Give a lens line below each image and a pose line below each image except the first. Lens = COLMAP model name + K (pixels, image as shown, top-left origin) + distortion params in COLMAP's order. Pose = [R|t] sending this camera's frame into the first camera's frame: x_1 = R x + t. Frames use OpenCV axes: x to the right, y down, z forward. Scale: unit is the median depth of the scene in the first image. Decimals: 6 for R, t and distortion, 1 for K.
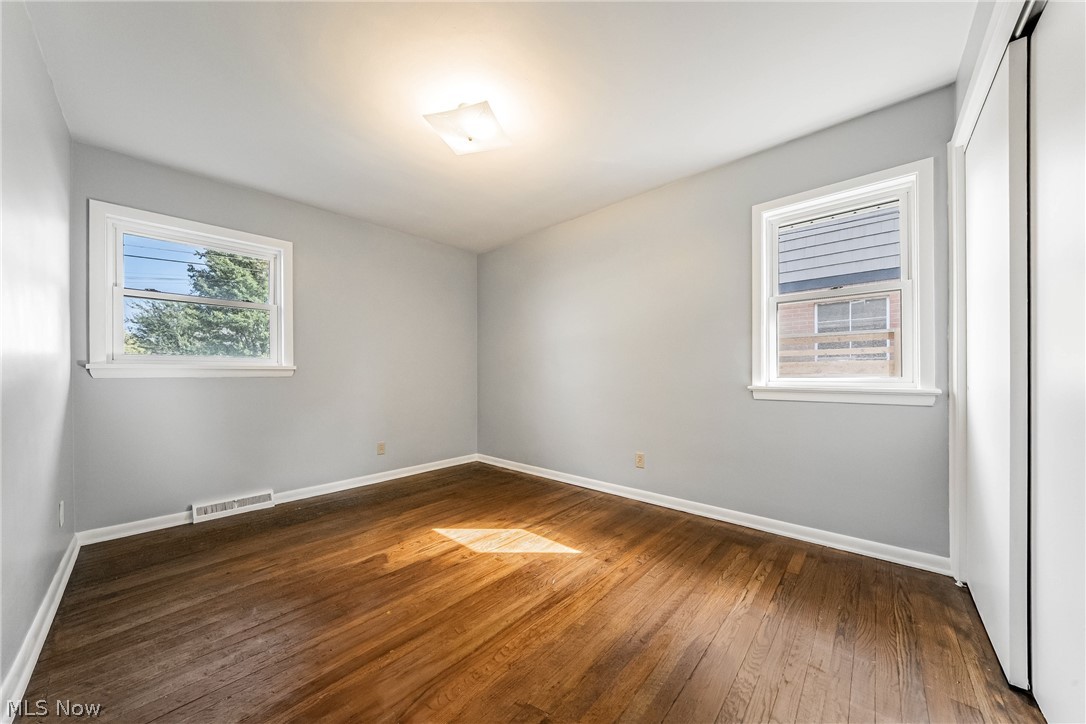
lens RADIAL K [[380.4, 0, 544.7], [0, 380.4, 370.6], [0, 0, 1]] dist [-0.000876, -0.000050]
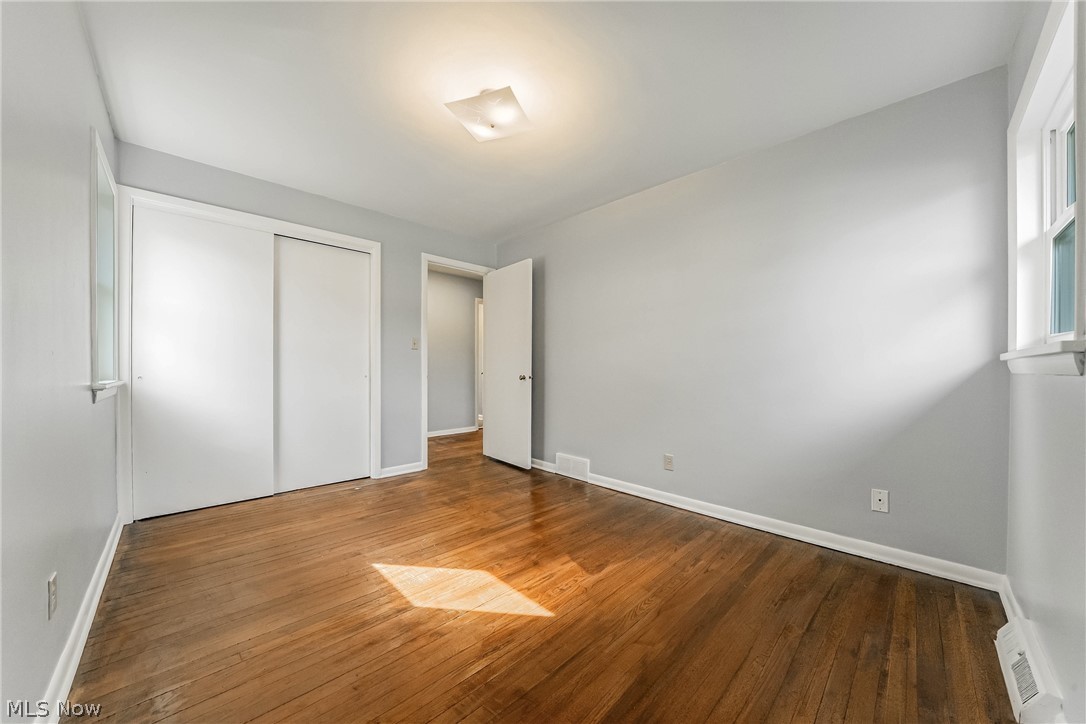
lens RADIAL K [[380.4, 0, 544.7], [0, 380.4, 370.6], [0, 0, 1]] dist [-0.000876, -0.000050]
pose [[-0.998981, 0.000619, 0.045124, -0.352448], [0.000268, 0.999970, -0.007785, 0.022995], [-0.045127, -0.007765, -0.998951, 1.864192]]
